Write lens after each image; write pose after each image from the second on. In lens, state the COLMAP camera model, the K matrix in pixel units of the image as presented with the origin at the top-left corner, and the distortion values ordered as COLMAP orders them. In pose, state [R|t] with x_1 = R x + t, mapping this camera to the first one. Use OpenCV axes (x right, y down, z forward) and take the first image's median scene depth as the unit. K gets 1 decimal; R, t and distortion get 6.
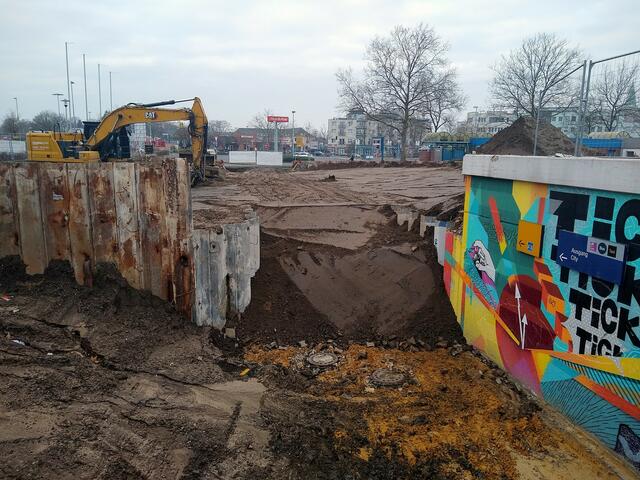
lens RADIAL K [[514.0, 0, 320.0], [0, 514.0, 240.0], [0, 0, 1]] dist [0.008180, 0.005606]
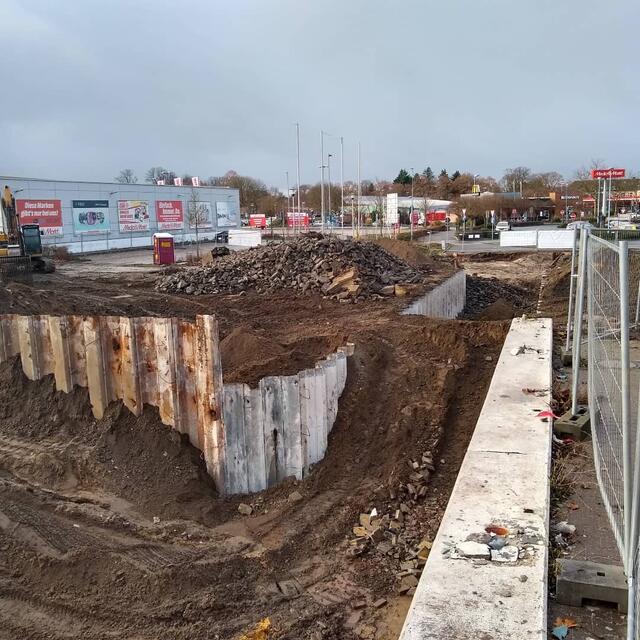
lens RADIAL K [[691.9, 0, 320.0], [0, 691.9, 320.0], [0, 0, 1]] dist [0.199584, -0.435473]
pose [[0.857562, 0.046443, -0.512279, 0.618332], [-0.050555, 0.998704, 0.005911, -0.166879], [0.511890, 0.020829, 0.858799, -0.067968]]
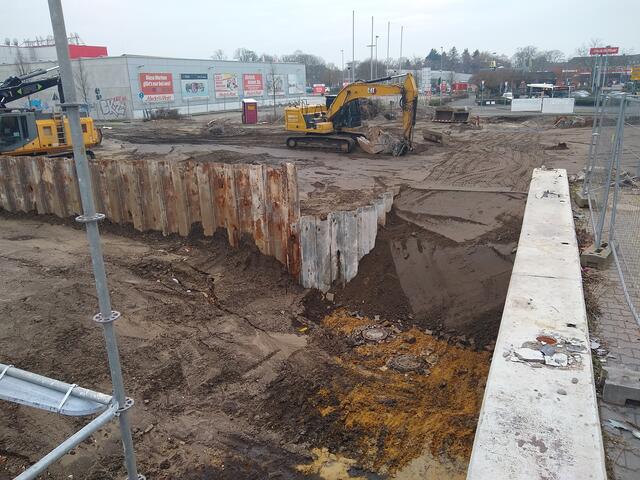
lens RADIAL K [[519.6, 0, 320.0], [0, 519.6, 240.0], [0, 0, 1]] dist [0.072011, -0.096606]
pose [[0.812033, 0.138754, -0.566878, 0.574850], [-0.065343, 0.986835, 0.147946, -0.165015], [0.579943, -0.083095, 0.810408, -0.059123]]
